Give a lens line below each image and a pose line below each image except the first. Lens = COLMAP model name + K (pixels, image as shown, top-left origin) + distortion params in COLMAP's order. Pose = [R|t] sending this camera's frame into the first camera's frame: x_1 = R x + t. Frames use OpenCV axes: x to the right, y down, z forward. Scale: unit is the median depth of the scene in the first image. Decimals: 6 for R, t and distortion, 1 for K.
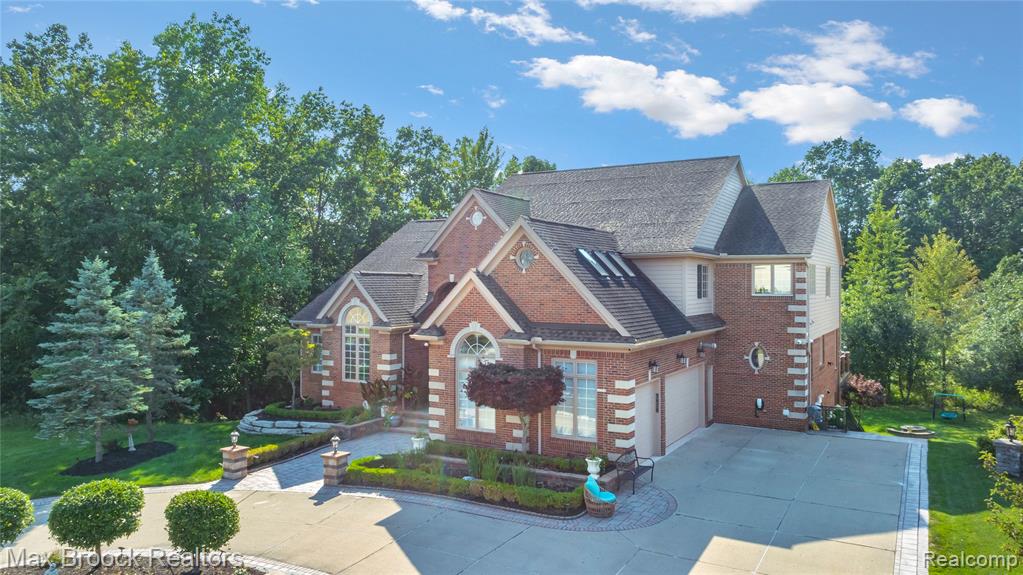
lens RADIAL K [[717.2, 0, 511.5], [0, 717.2, 287.5], [0, 0, 1]] dist [-0.032643, 0.004824]
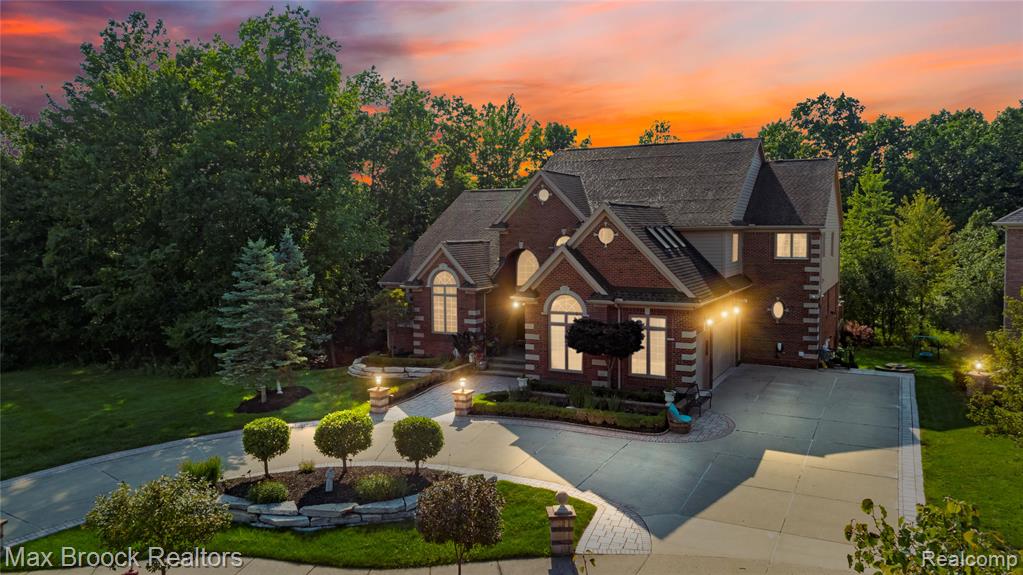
lens RADIAL K [[716.3, 0, 511.5], [0, 716.3, 287.5], [0, 0, 1]] dist [-0.034097, -0.004175]
pose [[0.999484, -0.011525, 0.029984, -0.153464], [0.009184, 0.996983, 0.077081, -0.039479], [-0.030782, -0.076766, 0.996574, -0.206325]]
